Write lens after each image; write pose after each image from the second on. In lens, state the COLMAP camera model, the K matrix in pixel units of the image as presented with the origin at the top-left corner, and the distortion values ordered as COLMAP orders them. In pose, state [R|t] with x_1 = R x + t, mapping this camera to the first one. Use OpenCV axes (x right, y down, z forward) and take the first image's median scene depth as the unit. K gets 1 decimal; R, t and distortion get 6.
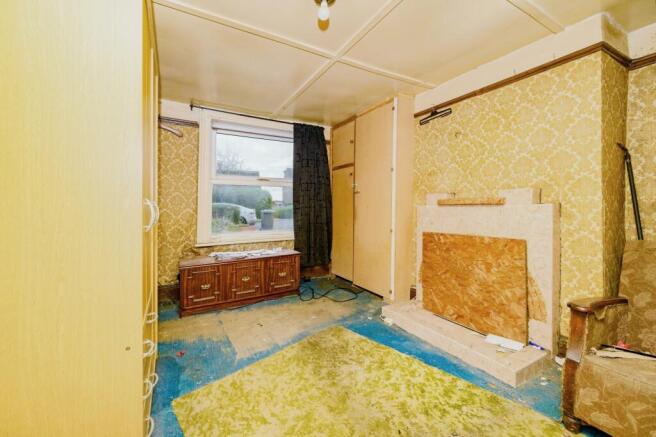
lens RADIAL K [[266.2, 0, 327.8], [0, 266.2, 207.6], [0, 0, 1]] dist [0.000653, -0.000089]
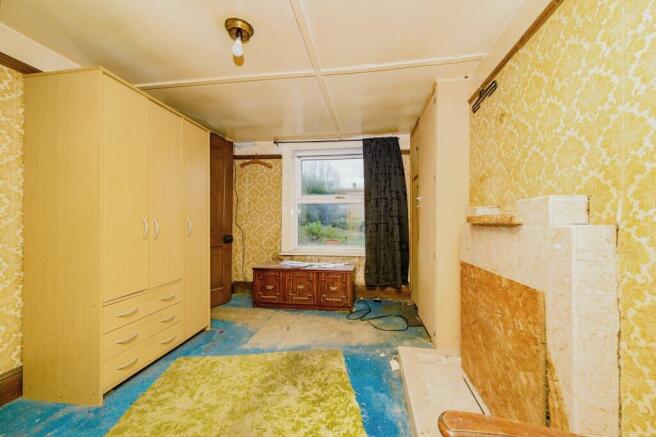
lens RADIAL K [[263.3, 0, 328.0], [0, 263.3, 218.5], [0, 0, 1]] dist [-0.001922, 0.000122]
pose [[0.780029, 0.000168, -0.625744, 0.487716], [-0.008813, 0.999904, -0.010719, -0.011240], [0.625682, 0.013876, 0.779955, 0.198195]]
